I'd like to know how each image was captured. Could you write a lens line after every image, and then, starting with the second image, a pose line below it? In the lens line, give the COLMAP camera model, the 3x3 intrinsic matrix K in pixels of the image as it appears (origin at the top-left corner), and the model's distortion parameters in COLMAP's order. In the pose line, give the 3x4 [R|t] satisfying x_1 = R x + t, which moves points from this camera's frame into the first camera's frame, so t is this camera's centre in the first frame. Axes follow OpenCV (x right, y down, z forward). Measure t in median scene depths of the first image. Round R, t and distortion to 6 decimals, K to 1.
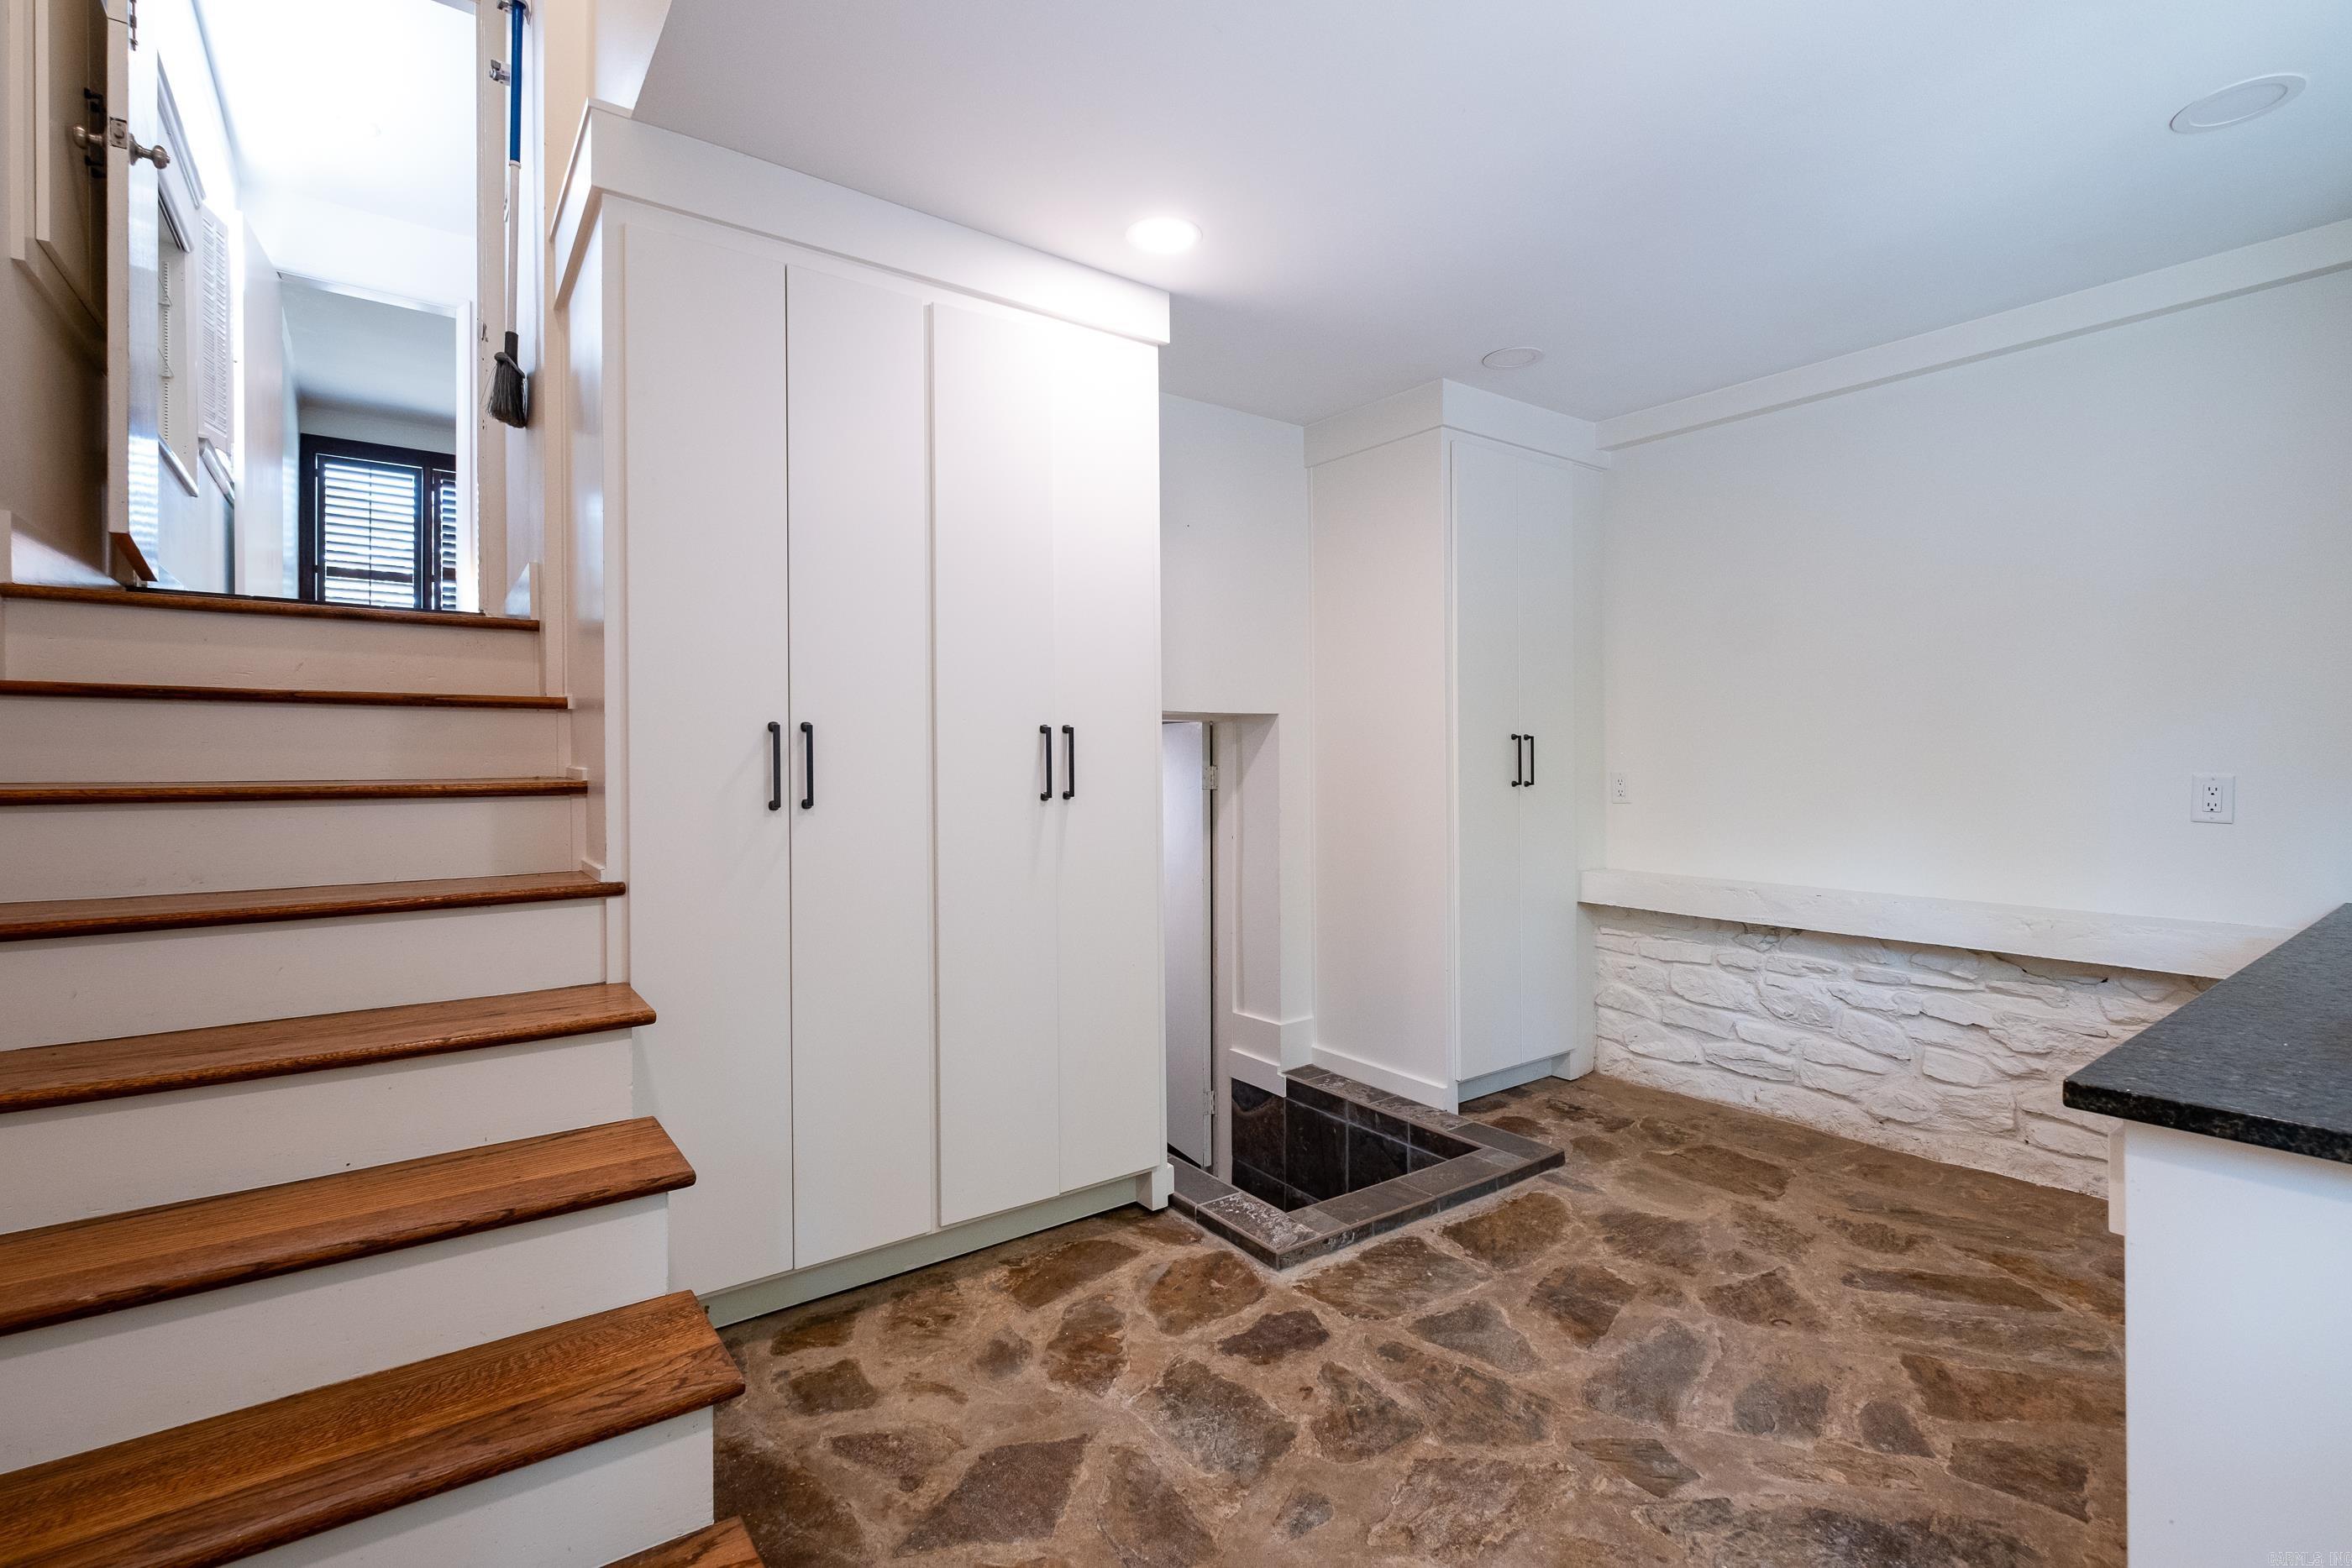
lens RADIAL K [[1051.4, 0, 1183.4], [0, 1051.4, 775.8], [0, 0, 1]] dist [-0.004273, 0.000324]
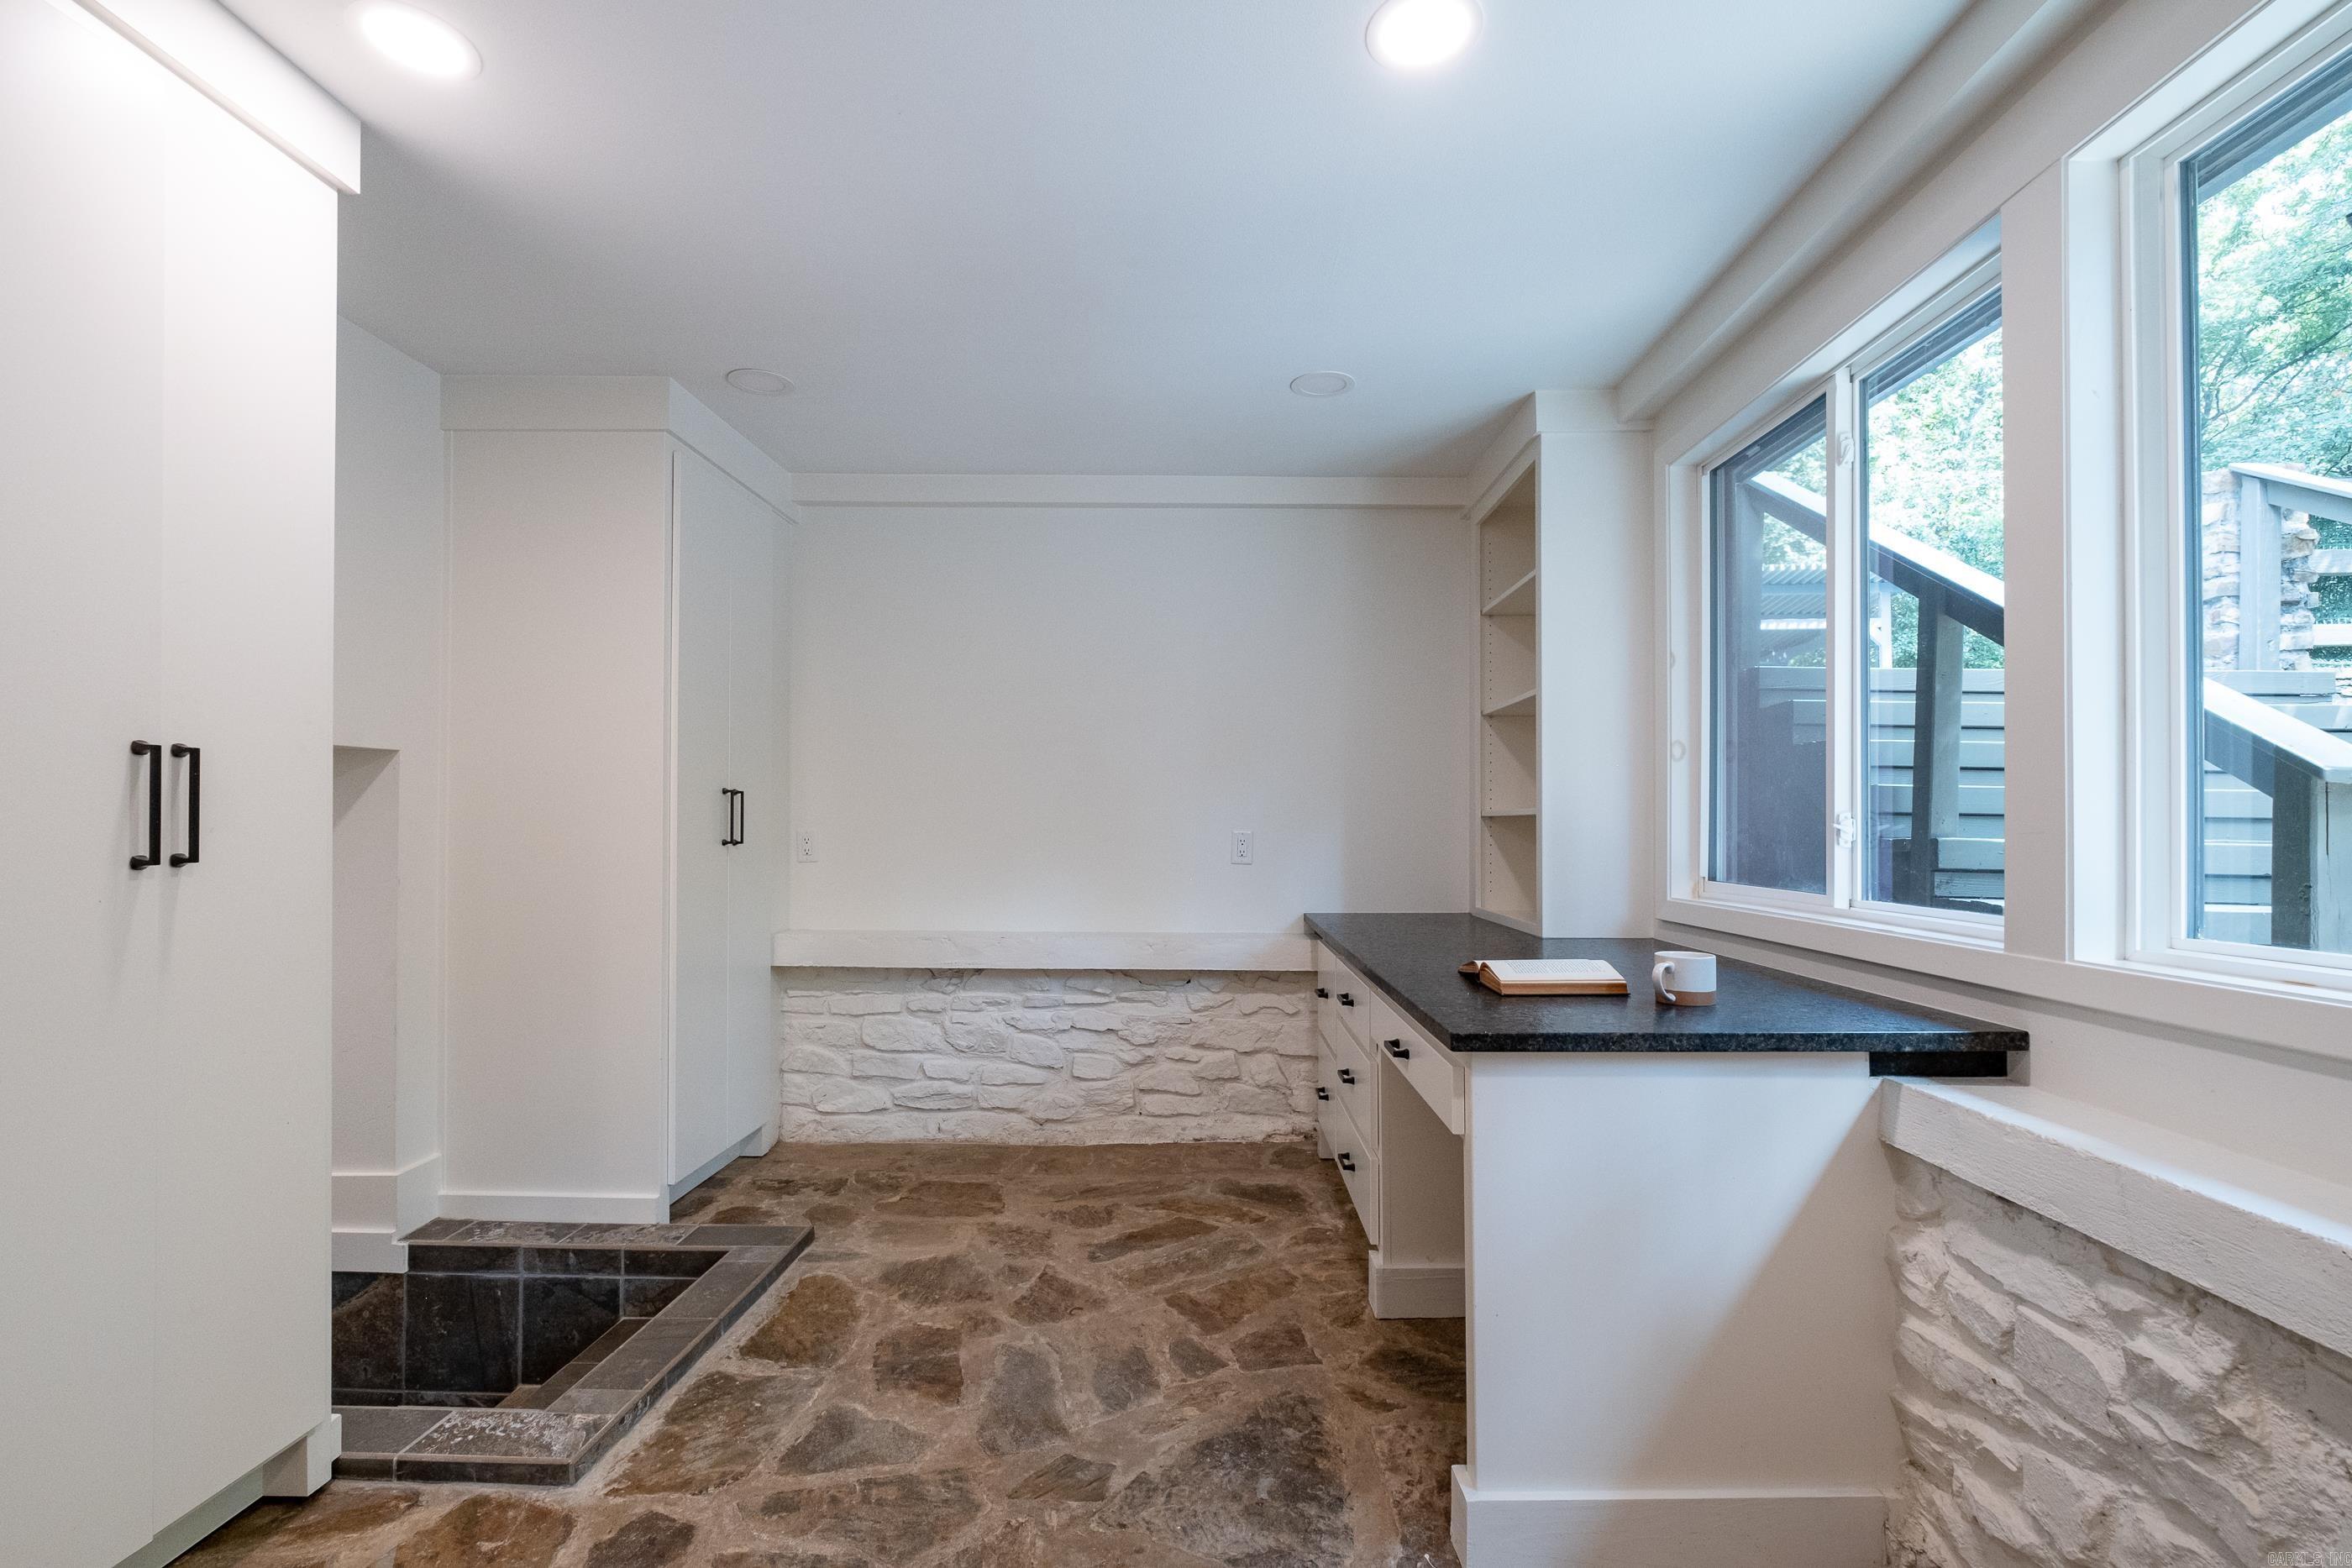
lens RADIAL K [[1051.4, 0, 1174.9], [0, 1051.4, 821.2], [0, 0, 1]] dist [-0.004273, 0.000324]
pose [[0.615135, 0.009038, 0.788370, -0.219335], [0.006952, 0.999833, -0.016887, 0.009550], [-0.788391, 0.015868, 0.614970, 0.172232]]
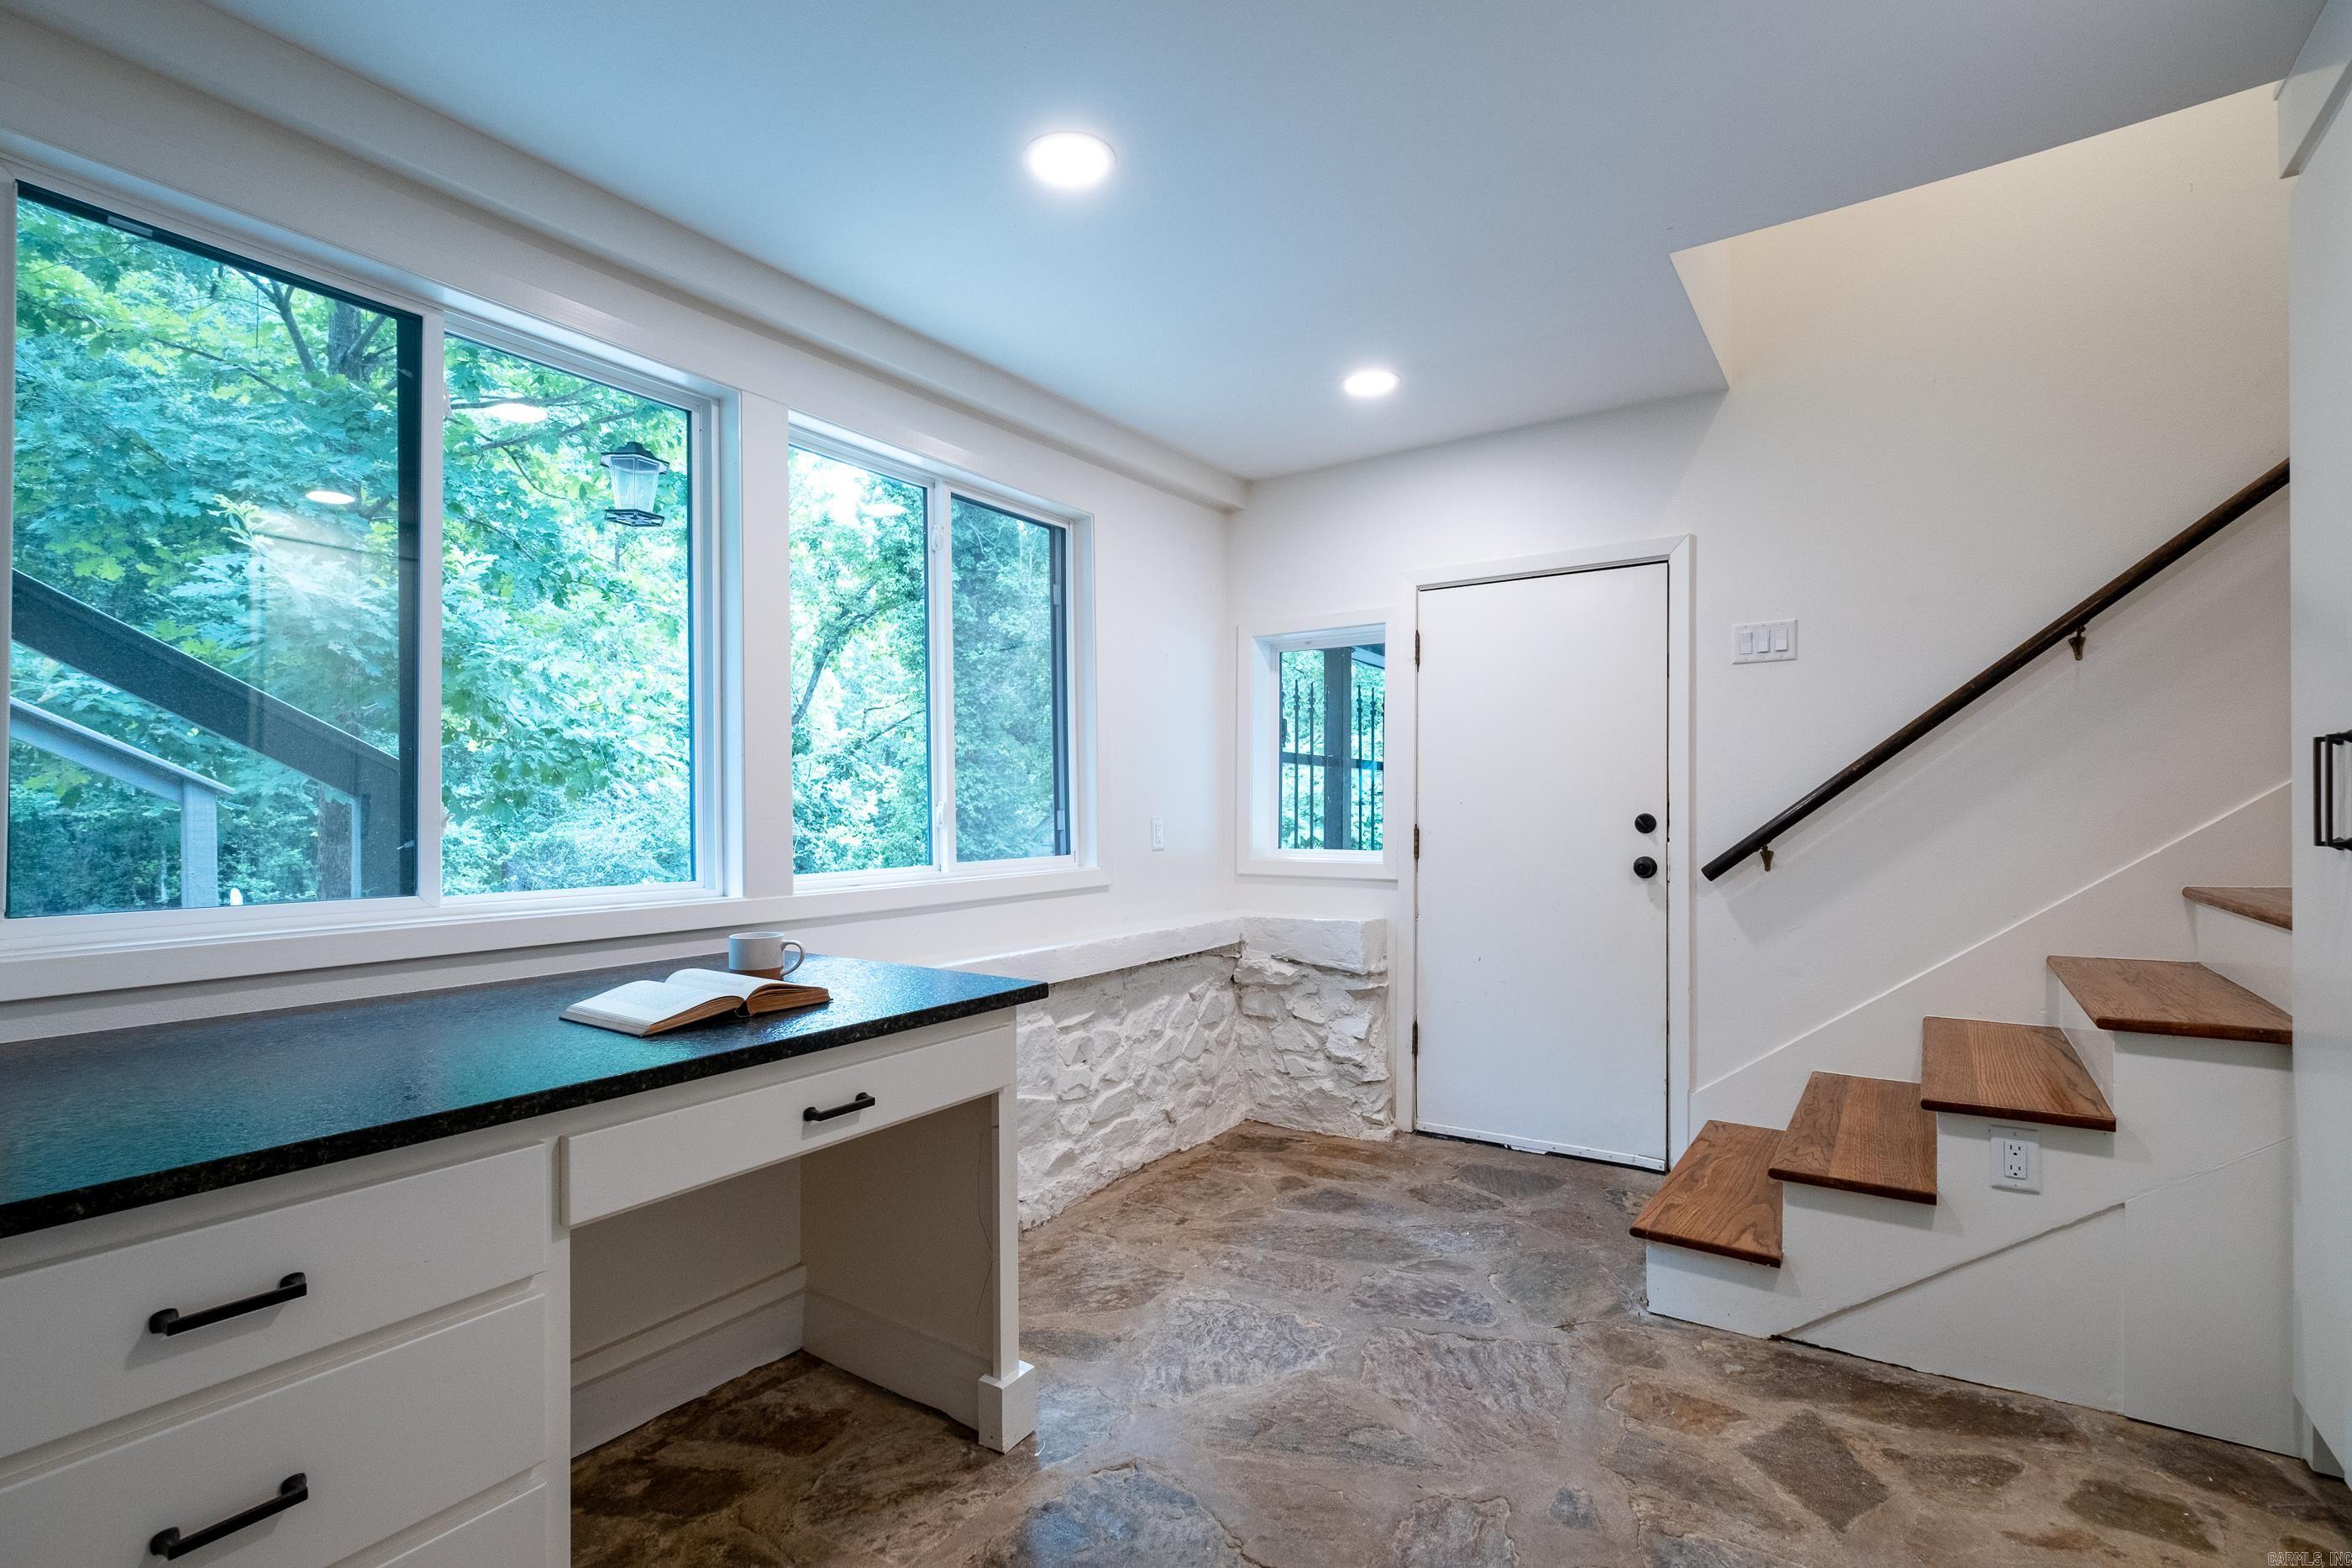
lens RADIAL K [[1051.4, 0, 1173.7], [0, 1051.4, 797.1], [0, 0, 1]] dist [-0.004273, 0.000324]
pose [[-0.943806, 0.009663, -0.330359, 0.529200], [0.009974, 0.999950, 0.000754, -0.011714], [0.330350, -0.002583, -0.943855, 1.179506]]
